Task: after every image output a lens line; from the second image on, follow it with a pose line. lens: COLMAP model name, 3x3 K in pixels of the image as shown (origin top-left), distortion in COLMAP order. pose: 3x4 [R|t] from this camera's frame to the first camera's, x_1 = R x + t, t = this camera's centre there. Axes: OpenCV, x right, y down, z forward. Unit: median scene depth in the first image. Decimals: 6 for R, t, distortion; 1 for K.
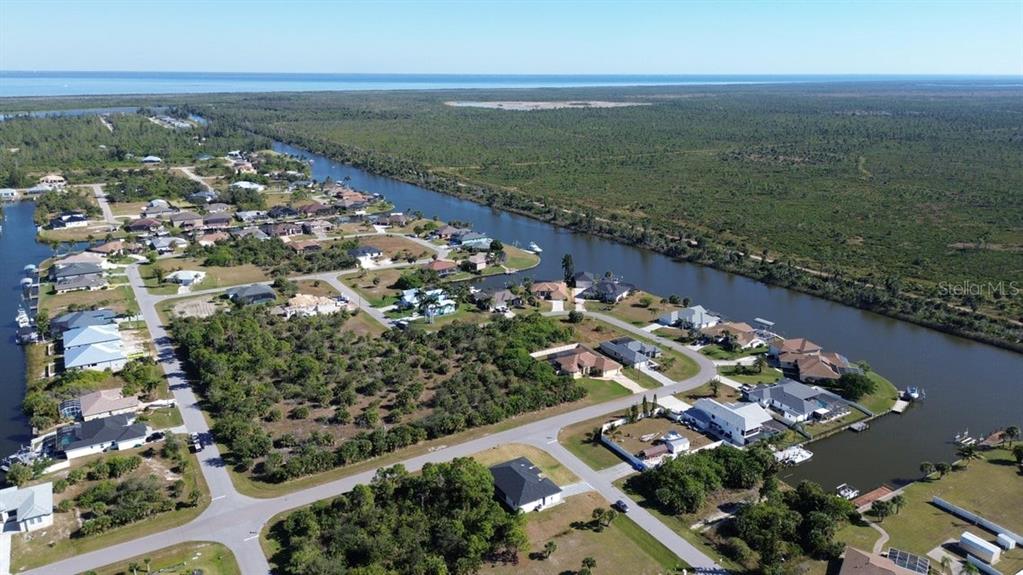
lens RADIAL K [[718.7, 0, 508.7], [0, 718.7, 291.6], [0, 0, 1]] dist [0.072751, -0.075590]
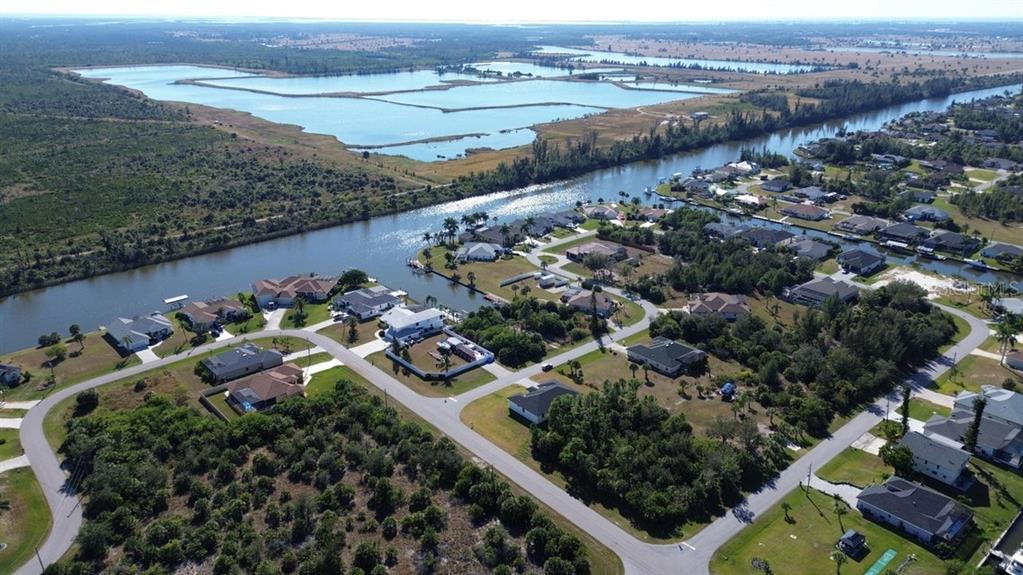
lens RADIAL K [[718.7, 0, 509.9], [0, 718.7, 290.3], [0, 0, 1]] dist [0.072751, -0.075590]
pose [[-0.177560, -0.356636, 0.917215, -0.651854], [0.284766, 0.873533, 0.394777, -0.241858], [-0.942009, 0.331288, -0.053547, 0.711145]]
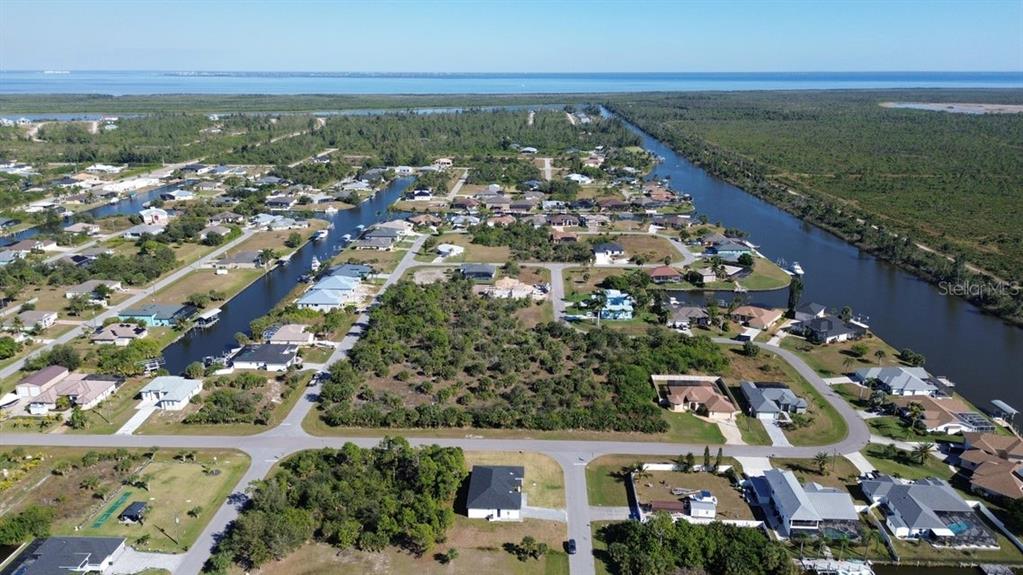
lens RADIAL K [[718.7, 0, 509.9], [0, 718.7, 286.0], [0, 0, 1]] dist [0.072751, -0.075590]
pose [[0.835812, 0.155469, -0.526543, 0.339715], [-0.158833, 0.986529, 0.039161, -0.032237], [0.525538, 0.050901, 0.849246, 0.110866]]
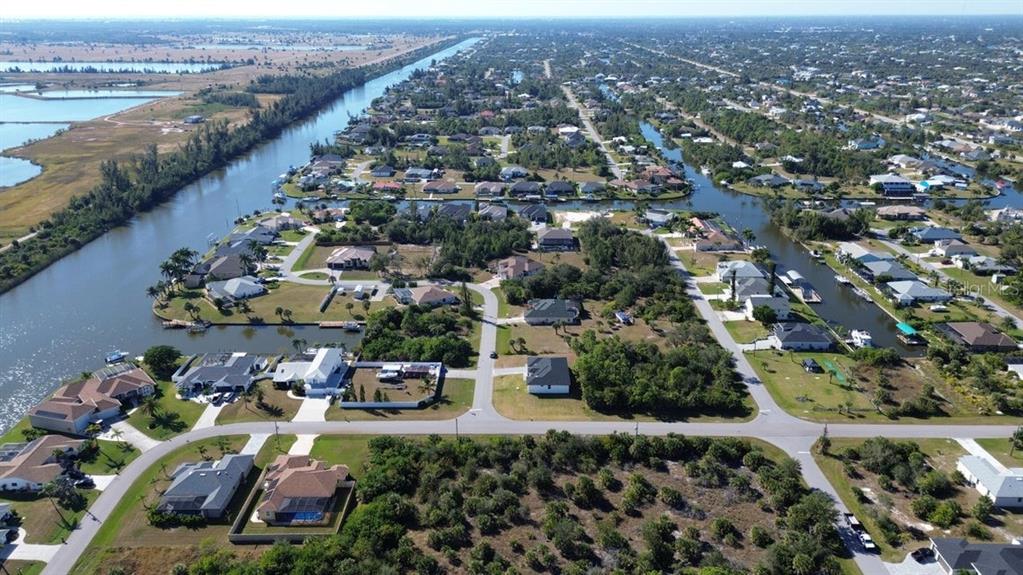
lens RADIAL K [[718.7, 0, 512.0], [0, 718.7, 291.7], [0, 0, 1]] dist [0.072751, -0.075590]
pose [[-0.853940, -0.191578, 0.483823, -0.336388], [0.149008, 0.800807, 0.580090, -0.384659], [-0.498581, 0.567456, -0.655294, 1.183468]]
